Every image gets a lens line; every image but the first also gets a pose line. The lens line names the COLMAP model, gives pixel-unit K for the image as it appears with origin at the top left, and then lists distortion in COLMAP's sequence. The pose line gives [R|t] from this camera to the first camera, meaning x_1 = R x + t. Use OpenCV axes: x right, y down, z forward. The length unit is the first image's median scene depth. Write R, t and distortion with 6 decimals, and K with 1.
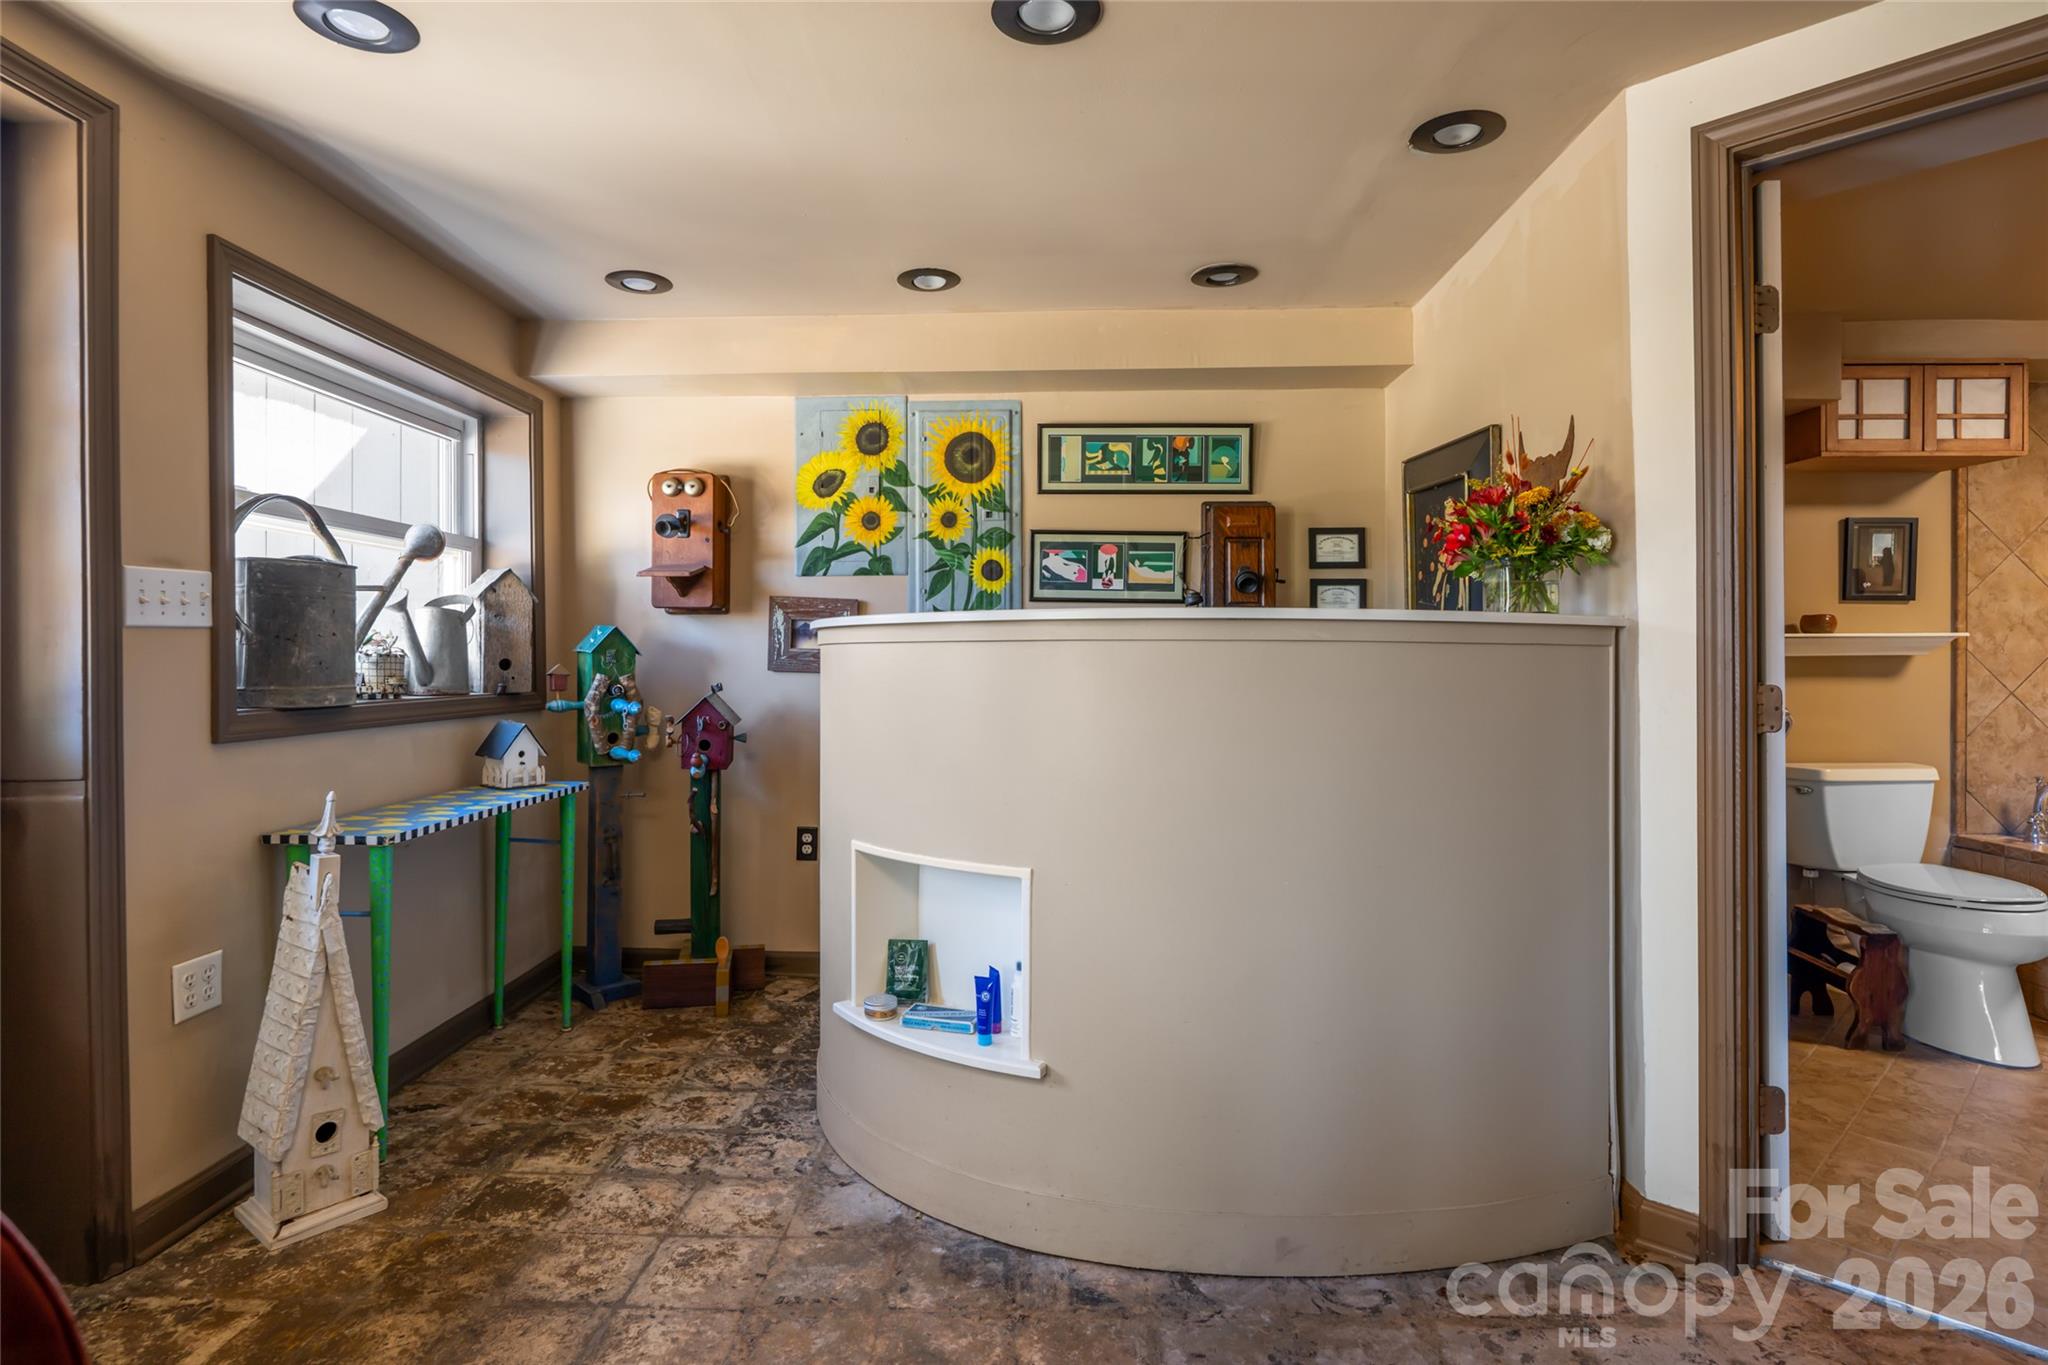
lens RADIAL K [[1070.1, 0, 1024.3], [0, 1070.1, 661.0], [0, 0, 1]] dist [-0.006476, -0.000954]
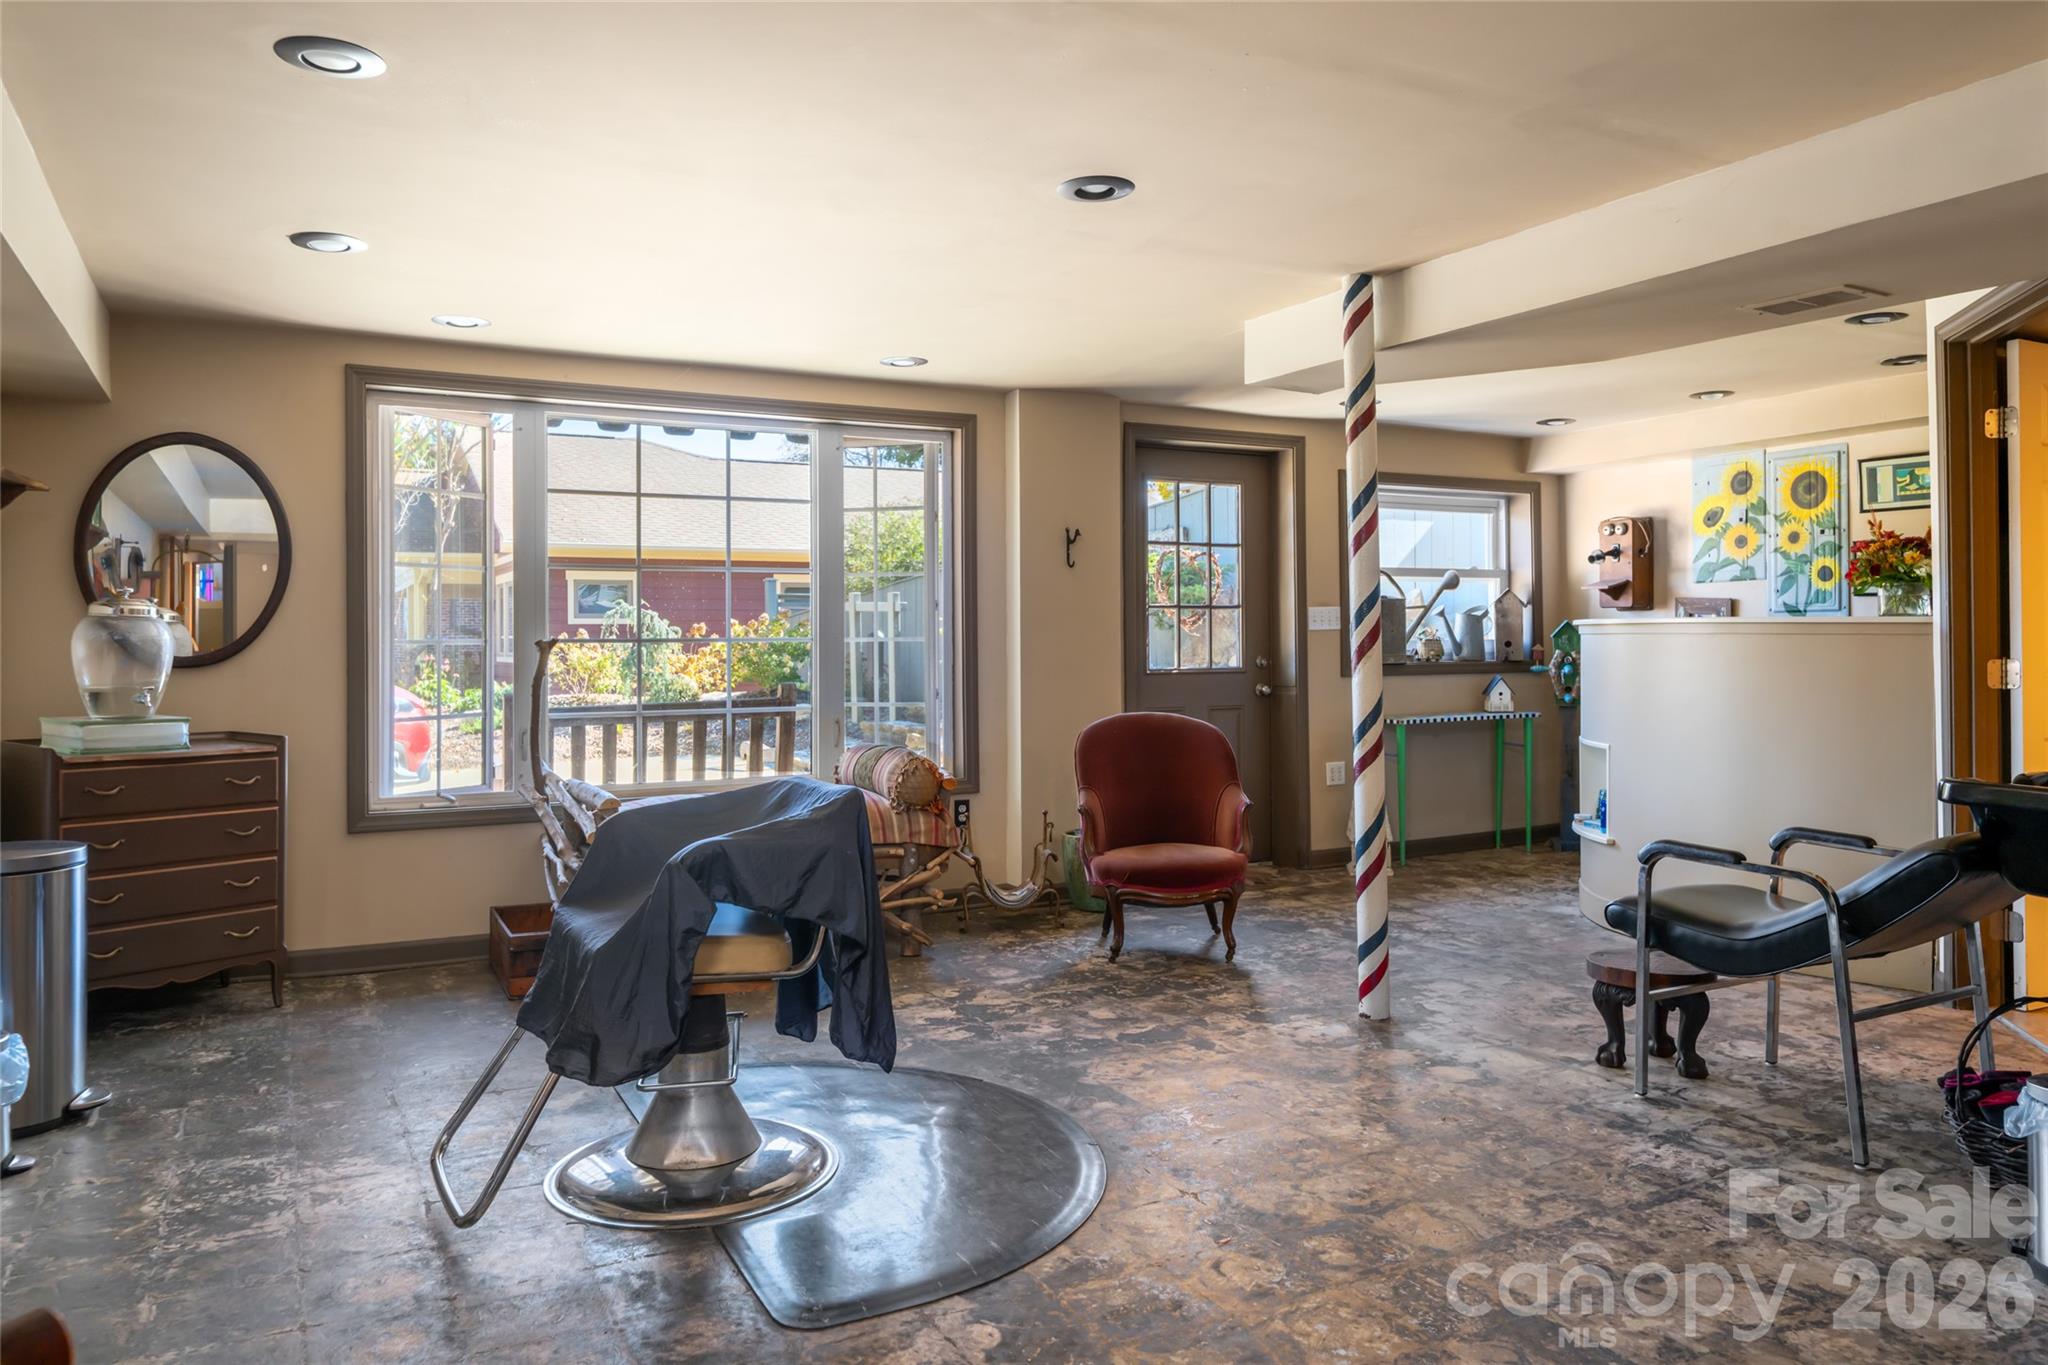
lens RADIAL K [[1406.9, 0, 1025.1], [0, 1406.9, 653.2], [0, 0, 1]] dist [-0.001369, -0.000198]
pose [[0.494964, 0.007119, -0.868884, 1.190804], [0.003203, 0.999945, 0.010018, -0.007974], [0.868907, -0.007742, 0.494914, -0.869665]]
